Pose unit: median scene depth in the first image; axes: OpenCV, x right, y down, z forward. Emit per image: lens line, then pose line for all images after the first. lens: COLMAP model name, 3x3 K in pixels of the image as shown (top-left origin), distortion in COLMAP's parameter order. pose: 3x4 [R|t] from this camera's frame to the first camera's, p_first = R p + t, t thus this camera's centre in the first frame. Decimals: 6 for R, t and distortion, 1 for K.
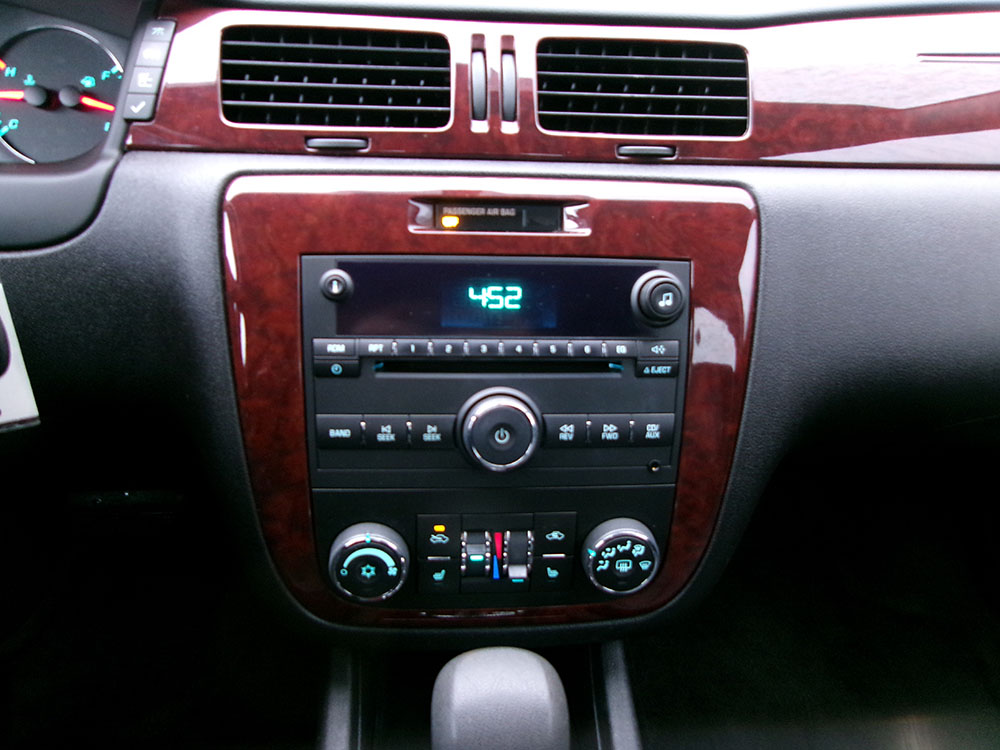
lens RADIAL K [[775.2, 0, 499.7], [0, 775.2, 372.6], [0, 0, 1]] dist [-0.010956, 0.047884]
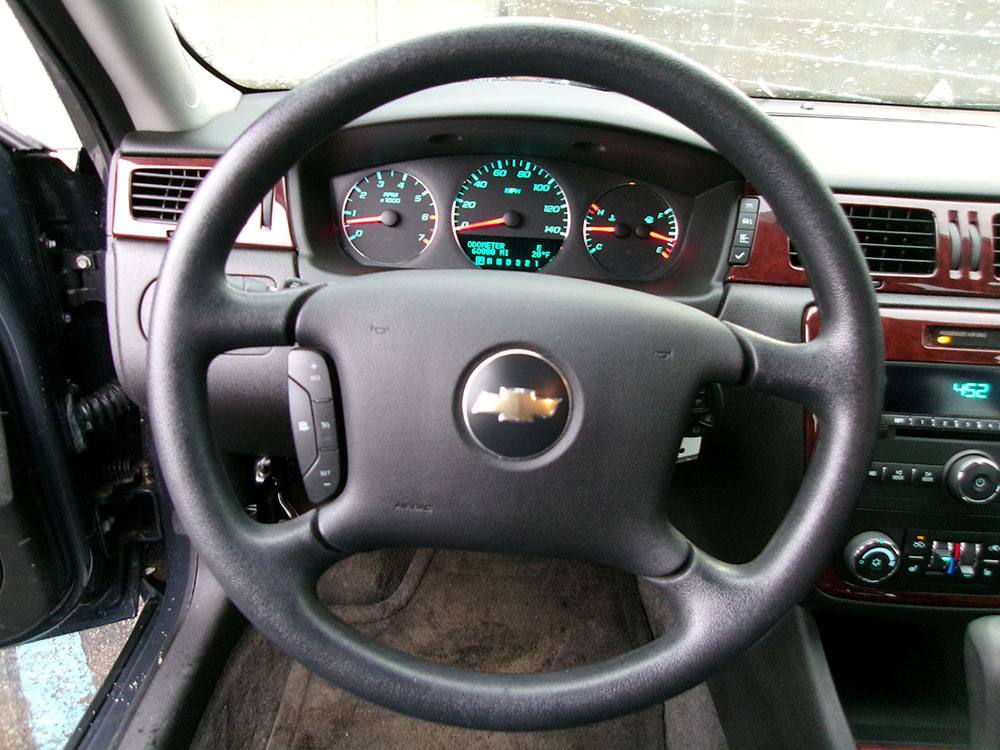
lens RADIAL K [[775.2, 0, 500.6], [0, 775.2, 377.0], [0, 0, 1]] dist [-0.010956, 0.047884]
pose [[0.996744, 0.054644, -0.059293, -0.834267], [-0.053887, 0.998445, 0.014299, -0.094655], [0.059982, -0.011058, 0.998138, -0.583339]]
